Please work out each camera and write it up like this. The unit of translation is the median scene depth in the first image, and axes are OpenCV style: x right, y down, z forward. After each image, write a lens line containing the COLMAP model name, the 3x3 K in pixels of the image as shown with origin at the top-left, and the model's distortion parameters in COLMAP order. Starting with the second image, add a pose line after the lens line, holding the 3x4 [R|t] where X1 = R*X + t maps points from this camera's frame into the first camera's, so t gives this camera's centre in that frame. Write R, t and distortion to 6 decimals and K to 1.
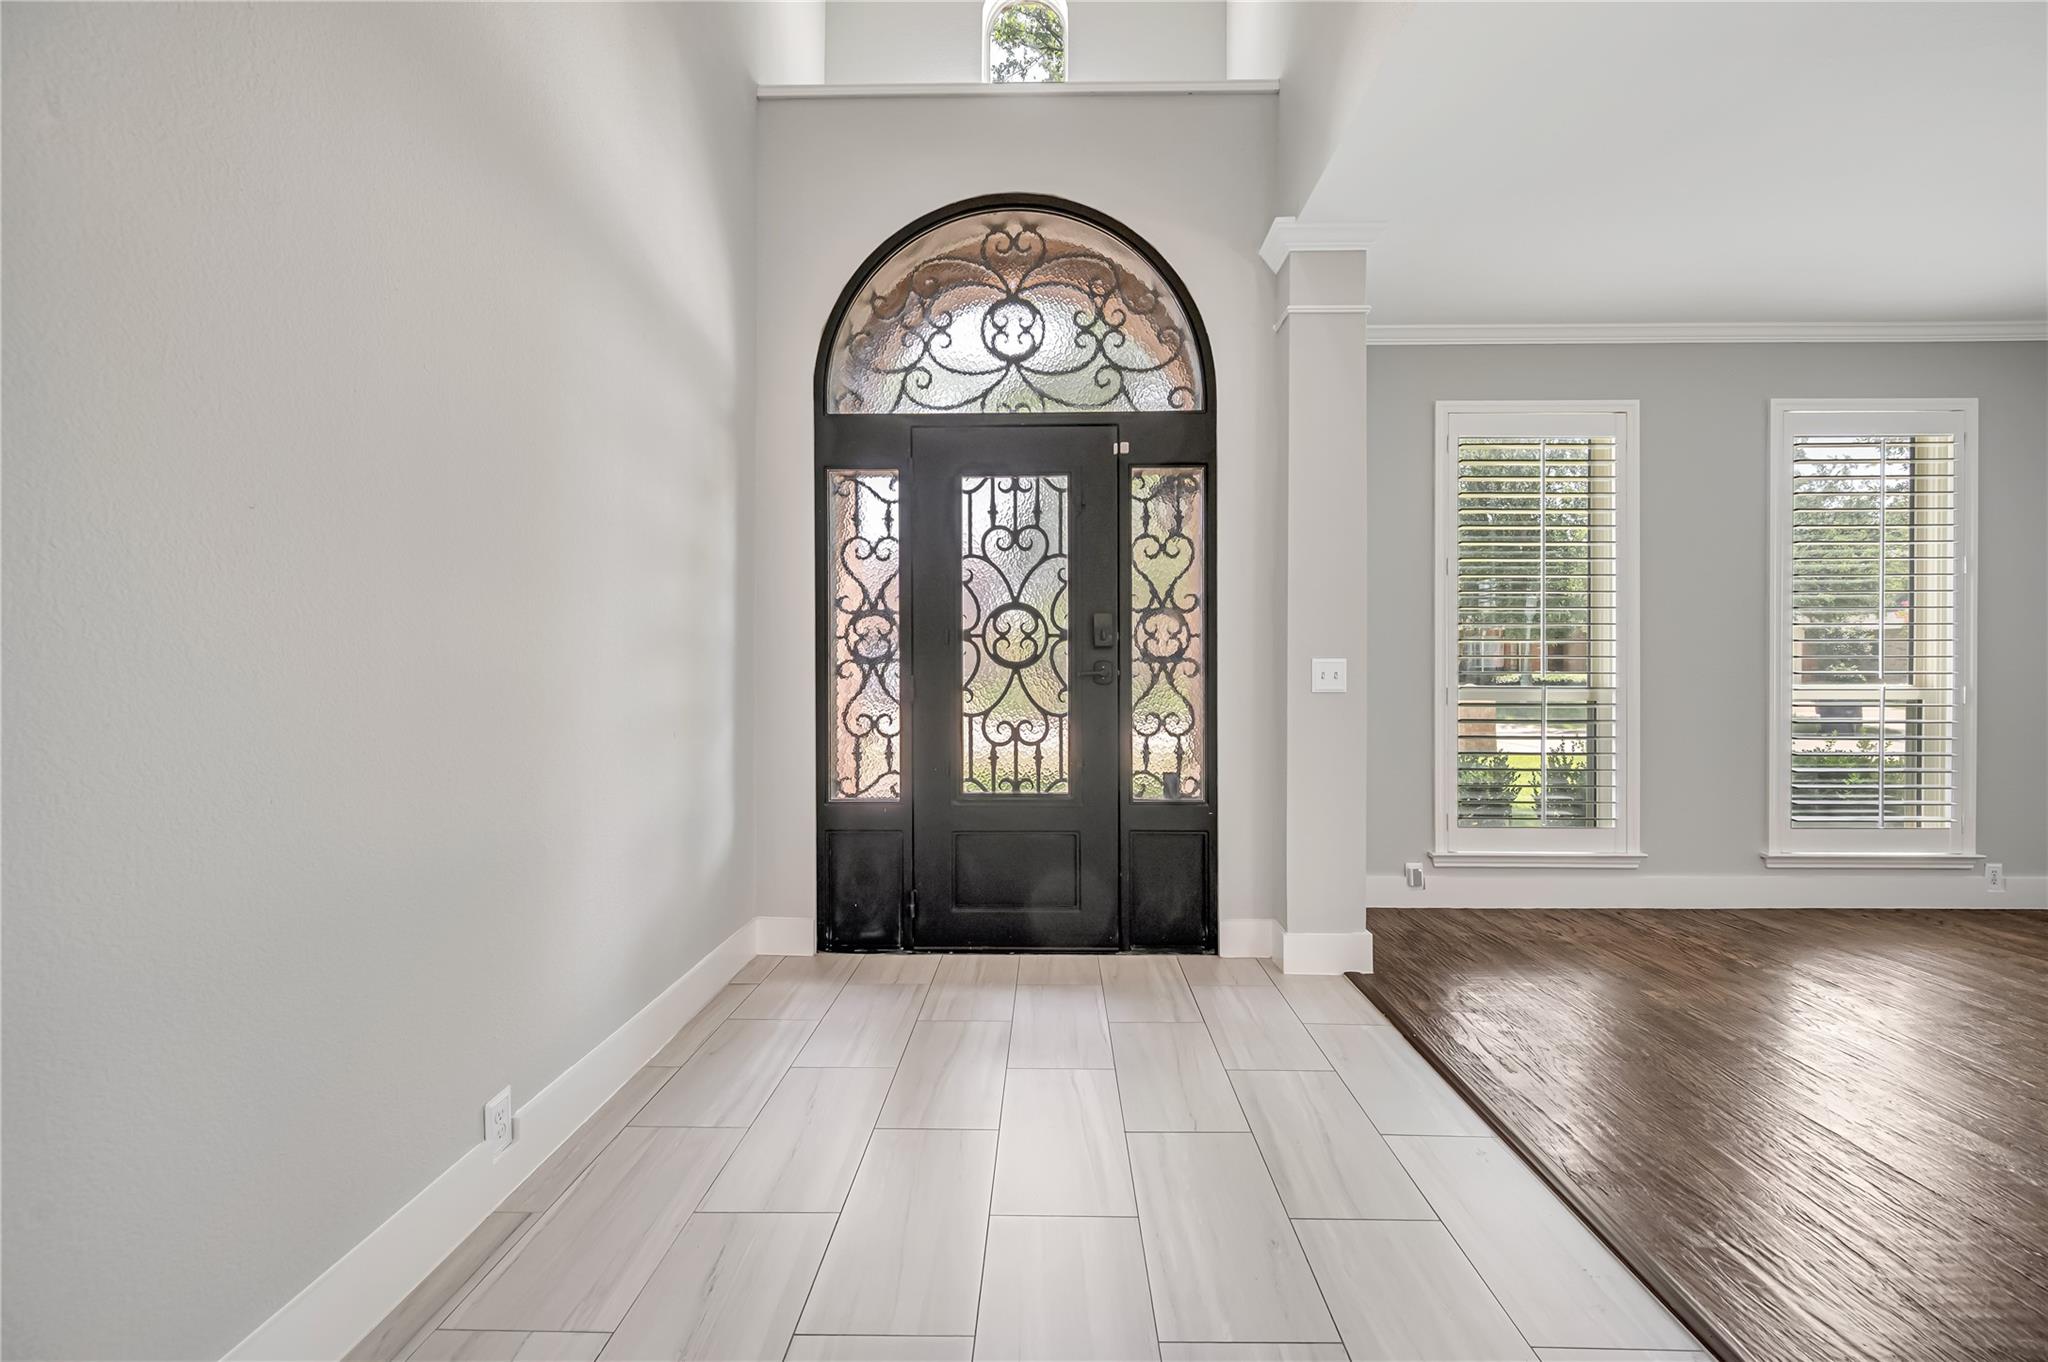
lens RADIAL K [[819.8, 0, 1024.0], [0, 819.8, 681.0], [0, 0, 1]] dist [0.005435, 0.000253]
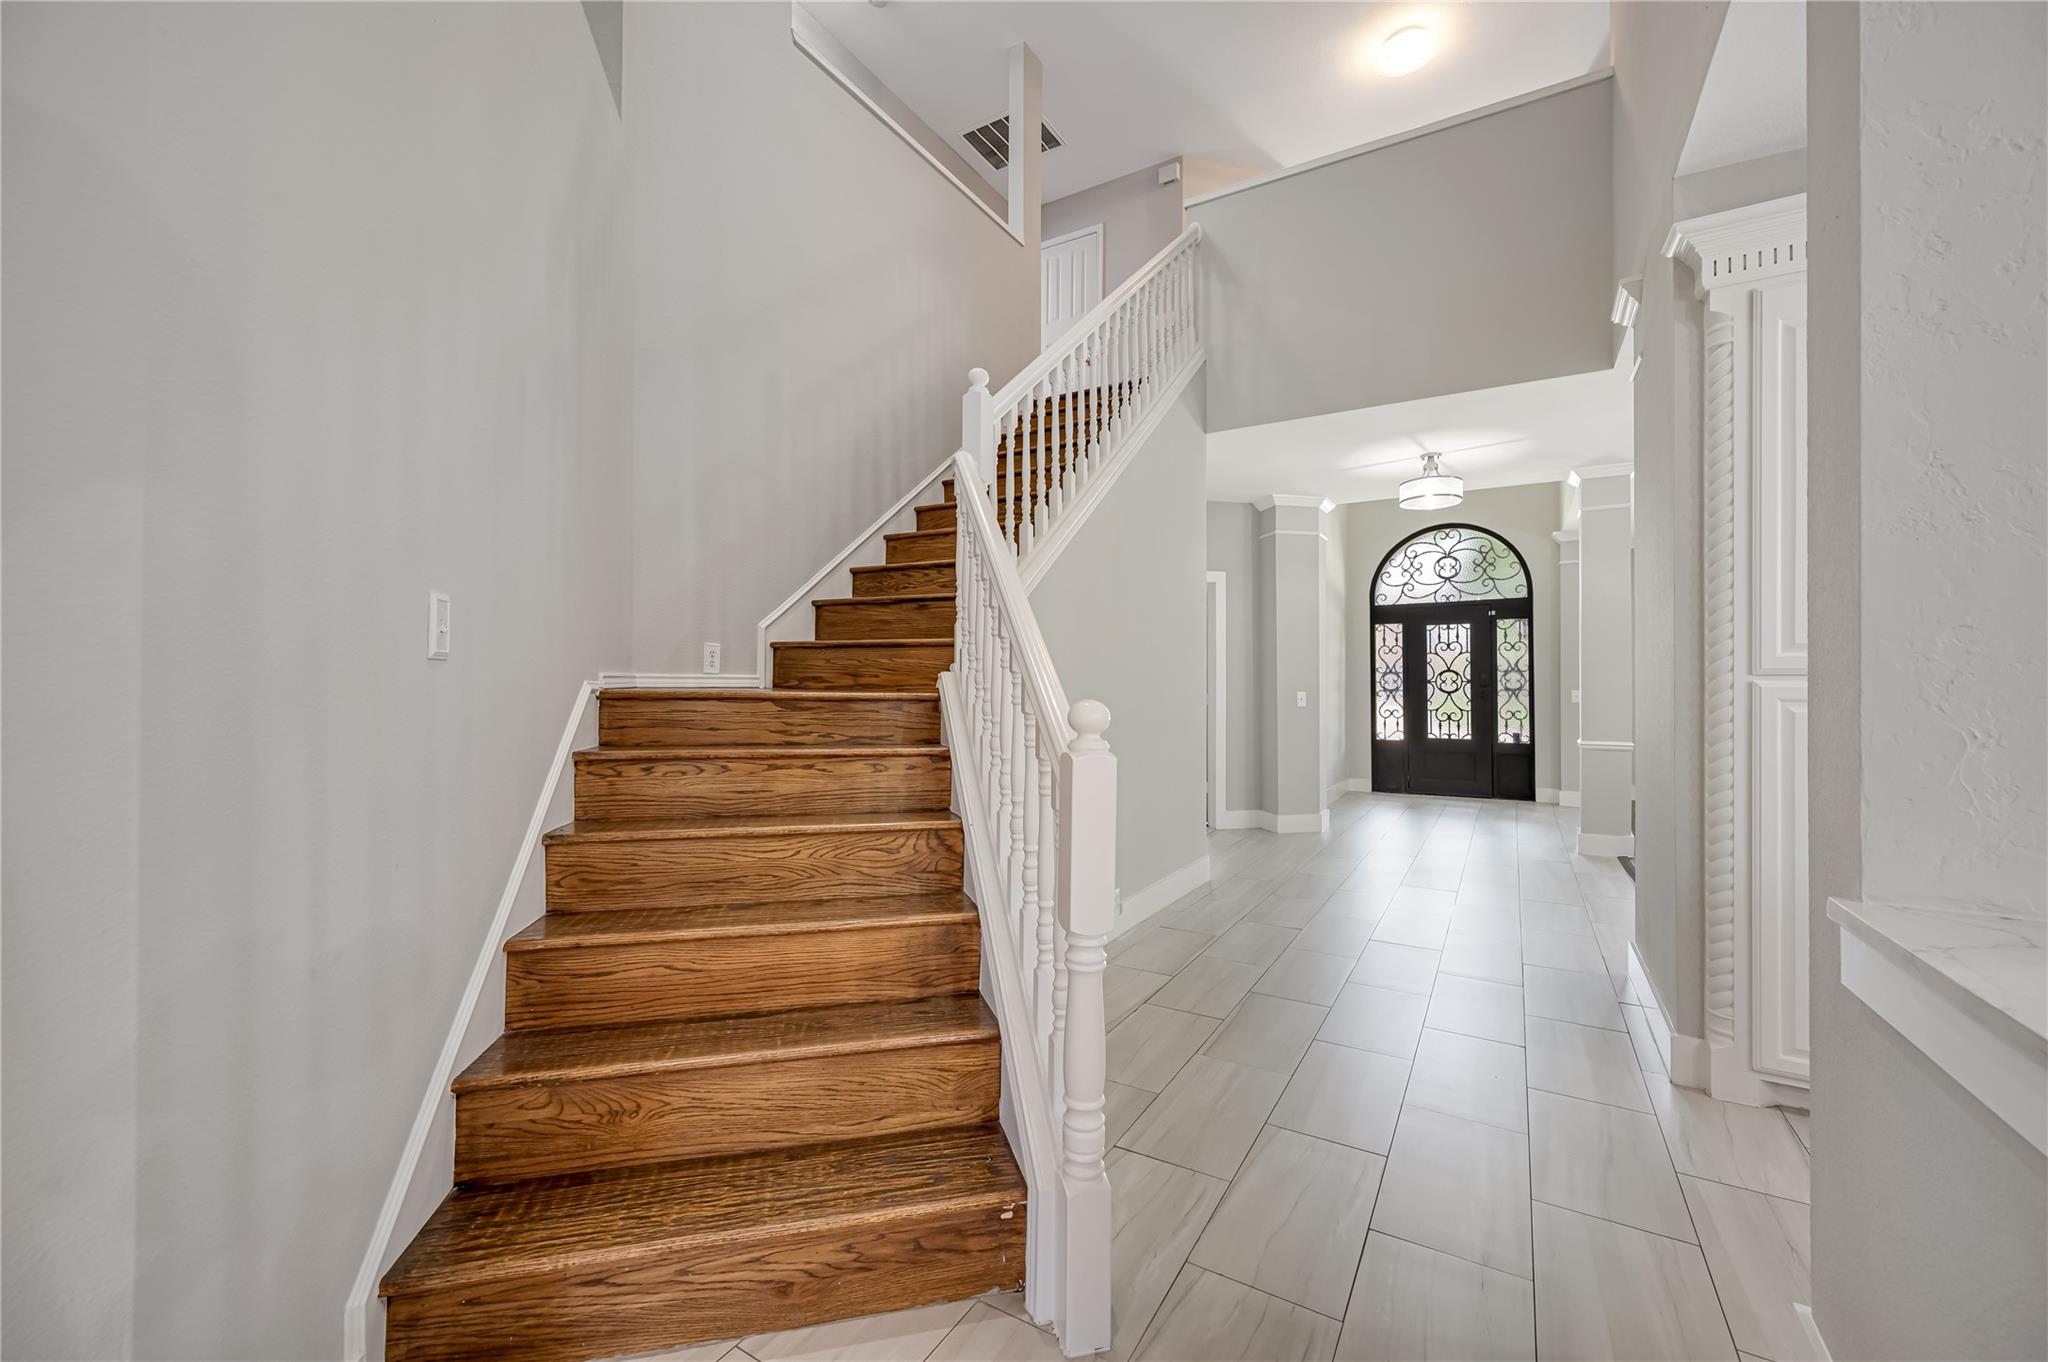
lens RADIAL K [[819.8, 0, 1024.0], [0, 819.8, 681.0], [0, 0, 1]] dist [0.005435, 0.000253]
pose [[0.872947, -0.006551, -0.487771, 0.087990], [-0.003741, 0.999790, -0.020124, 0.003777], [0.487800, 0.019392, 0.872740, -2.079394]]
